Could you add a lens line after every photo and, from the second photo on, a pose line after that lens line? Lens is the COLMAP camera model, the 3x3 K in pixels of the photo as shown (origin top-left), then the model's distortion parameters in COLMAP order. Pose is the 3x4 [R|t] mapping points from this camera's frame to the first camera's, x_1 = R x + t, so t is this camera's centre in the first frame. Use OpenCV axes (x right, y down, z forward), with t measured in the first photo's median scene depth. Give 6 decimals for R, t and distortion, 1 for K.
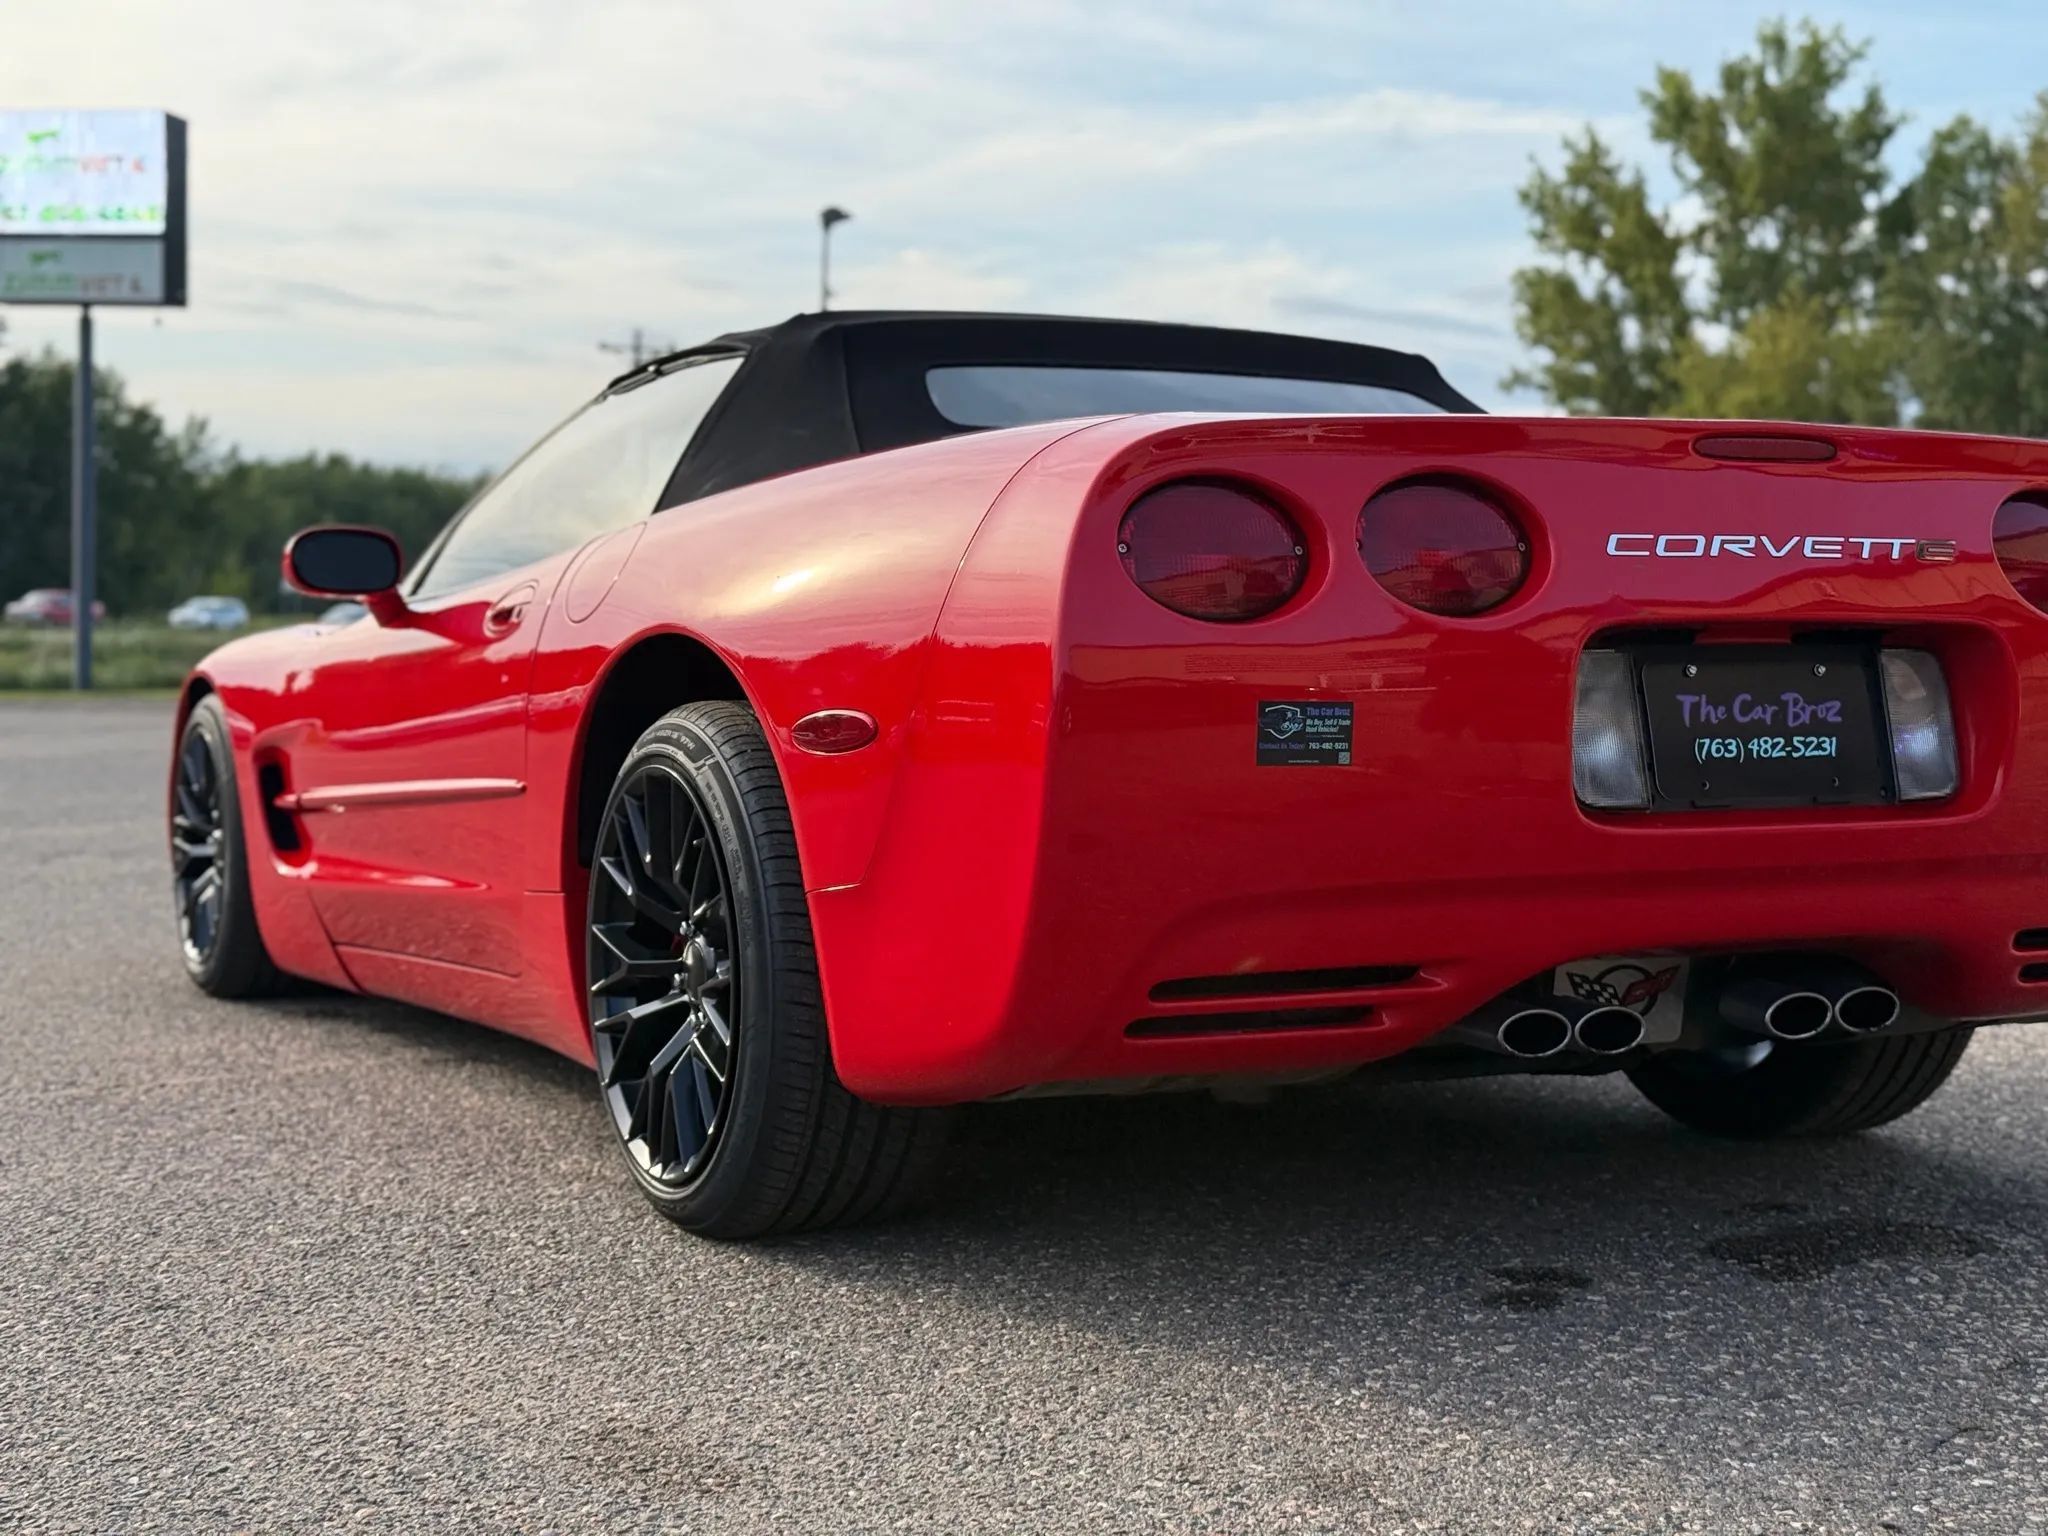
lens RADIAL K [[2848.2, 0, 1018.8], [0, 2848.2, 766.5], [0, 0, 1]] dist [0.213893, -0.549511]
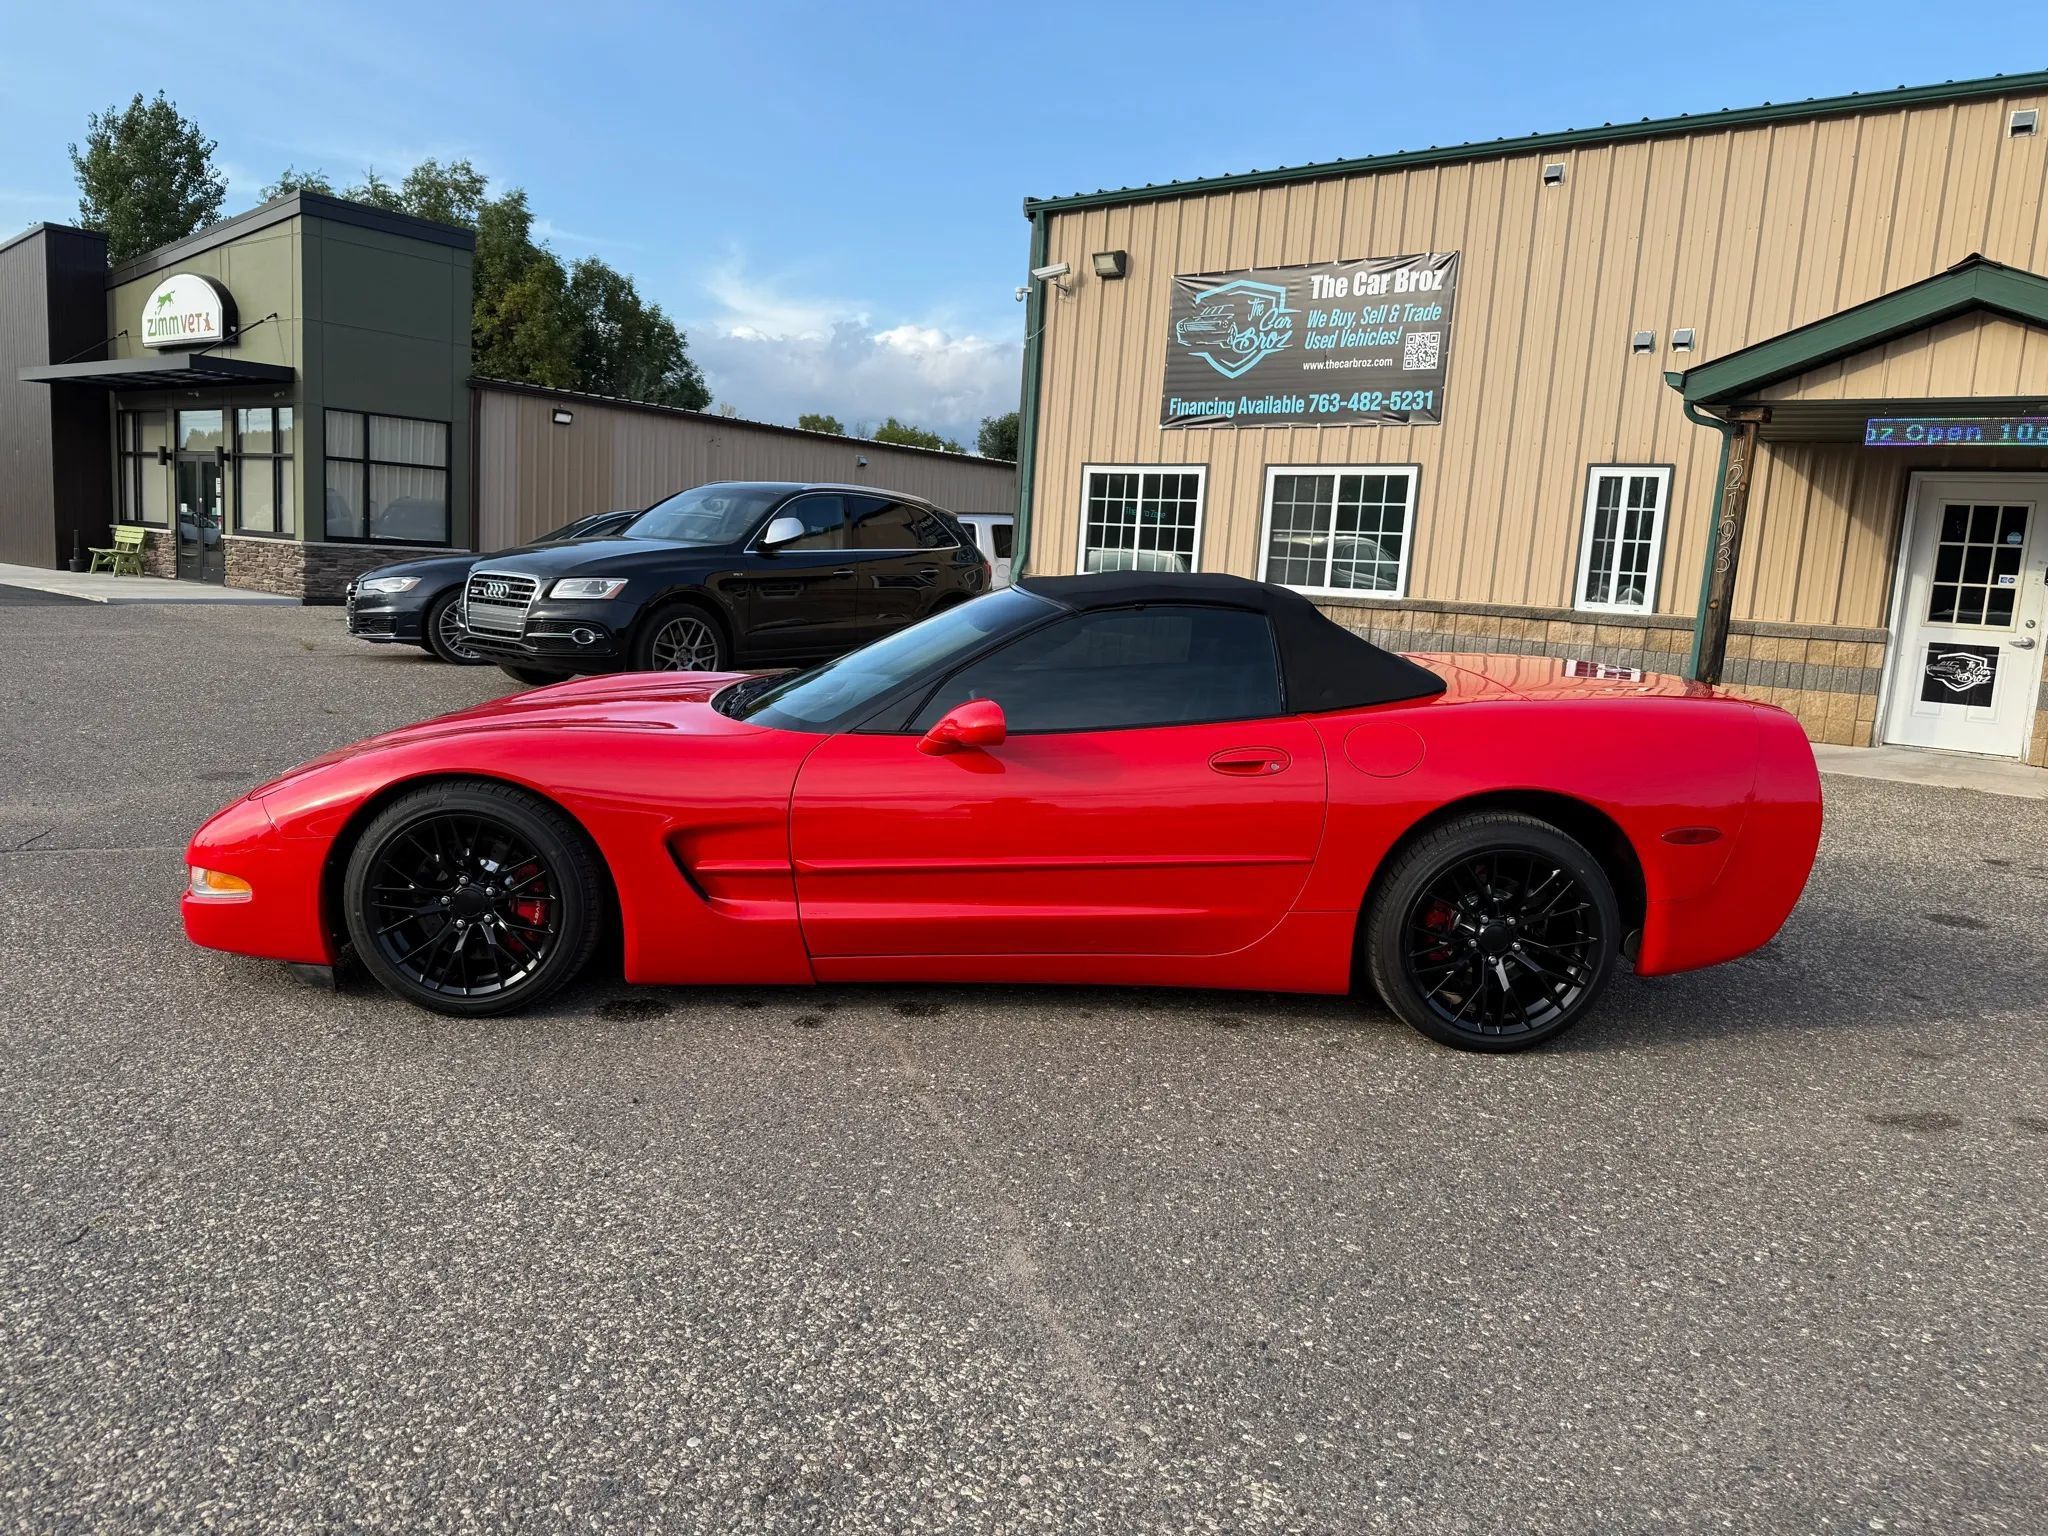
lens RADIAL K [[1442.1, 0, 994.3], [0, 1442.1, 791.6], [0, 0, 1]] dist [0.065335, -0.090224]
pose [[0.444794, -0.143116, 0.884125, -1.391380], [-0.011337, 0.986172, 0.165338, -0.244548], [-0.895561, -0.083565, 0.437020, 0.962148]]
